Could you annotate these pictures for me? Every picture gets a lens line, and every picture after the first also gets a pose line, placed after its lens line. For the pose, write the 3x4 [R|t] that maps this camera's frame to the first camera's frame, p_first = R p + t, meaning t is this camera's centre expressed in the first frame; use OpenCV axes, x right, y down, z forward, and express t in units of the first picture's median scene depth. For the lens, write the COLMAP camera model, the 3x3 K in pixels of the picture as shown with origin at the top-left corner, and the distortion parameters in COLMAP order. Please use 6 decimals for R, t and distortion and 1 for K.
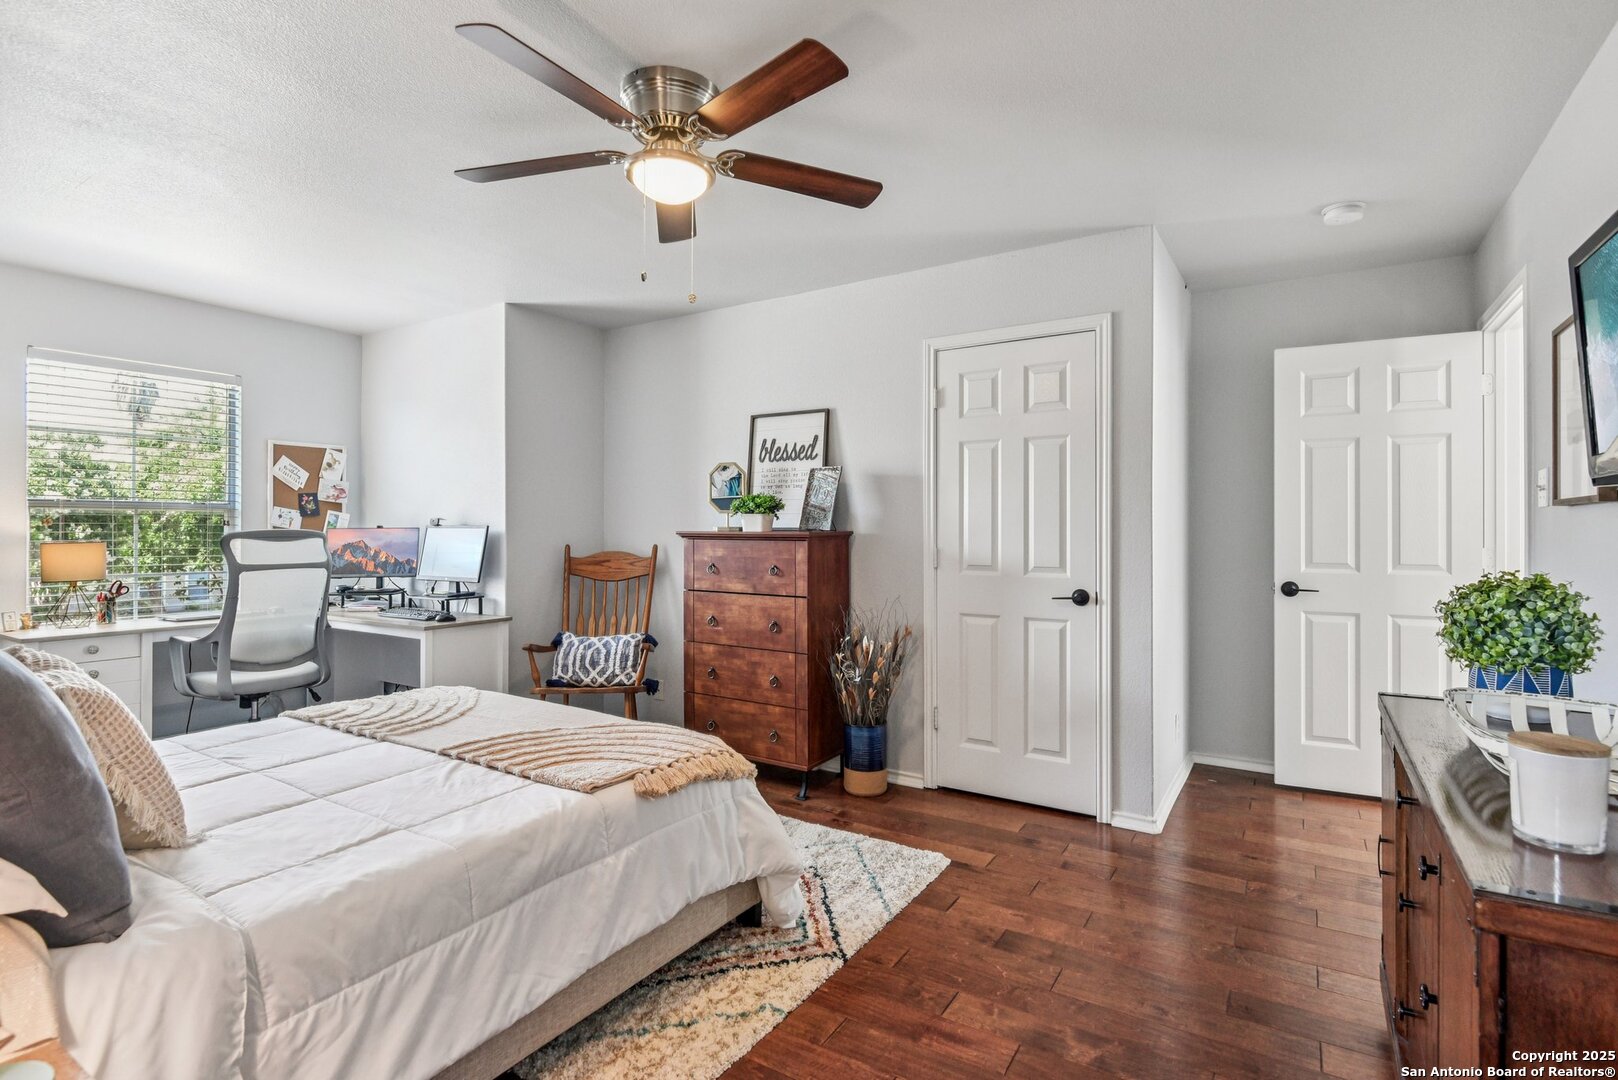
lens RADIAL K [[771.7, 0, 809.0], [0, 771.7, 540.0], [0, 0, 1]] dist [-0.003398, -0.001109]
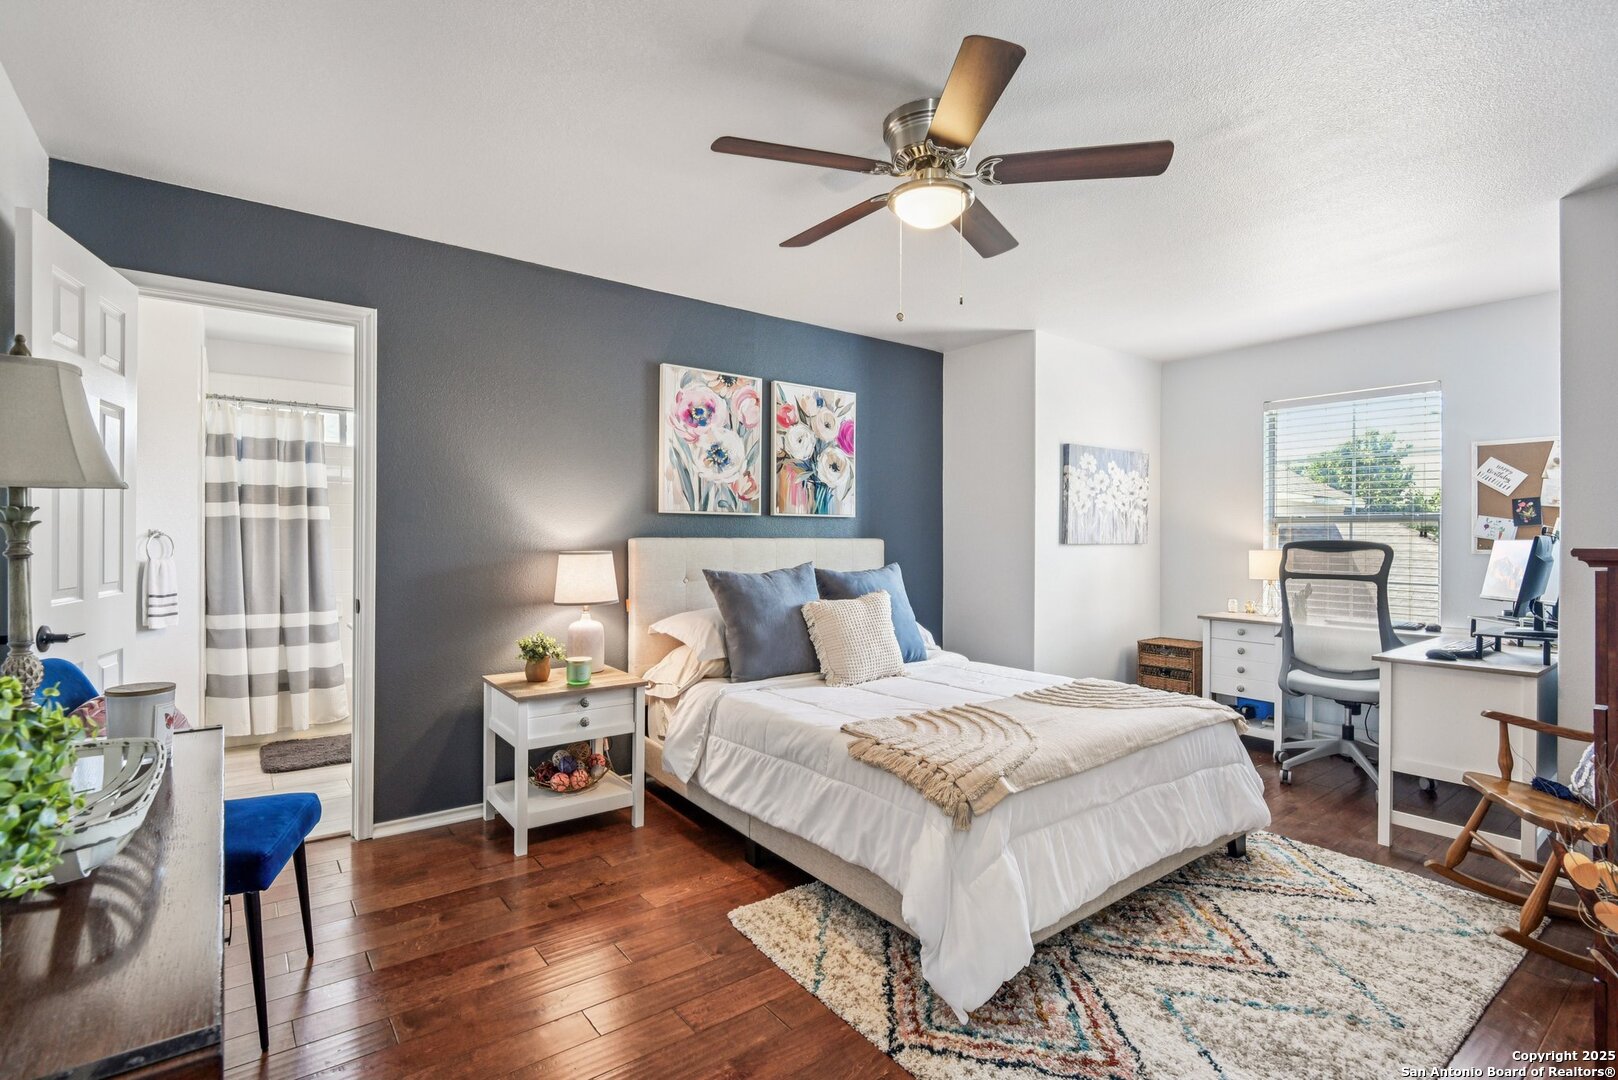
lens RADIAL K [[771.7, 0, 809.0], [0, 771.7, 540.0], [0, 0, 1]] dist [-0.003398, -0.001109]
pose [[-0.348093, 0.003037, -0.937455, 0.794623], [-0.017146, 0.999807, 0.009605, -0.019345], [0.937303, 0.019417, -0.347974, 1.103918]]
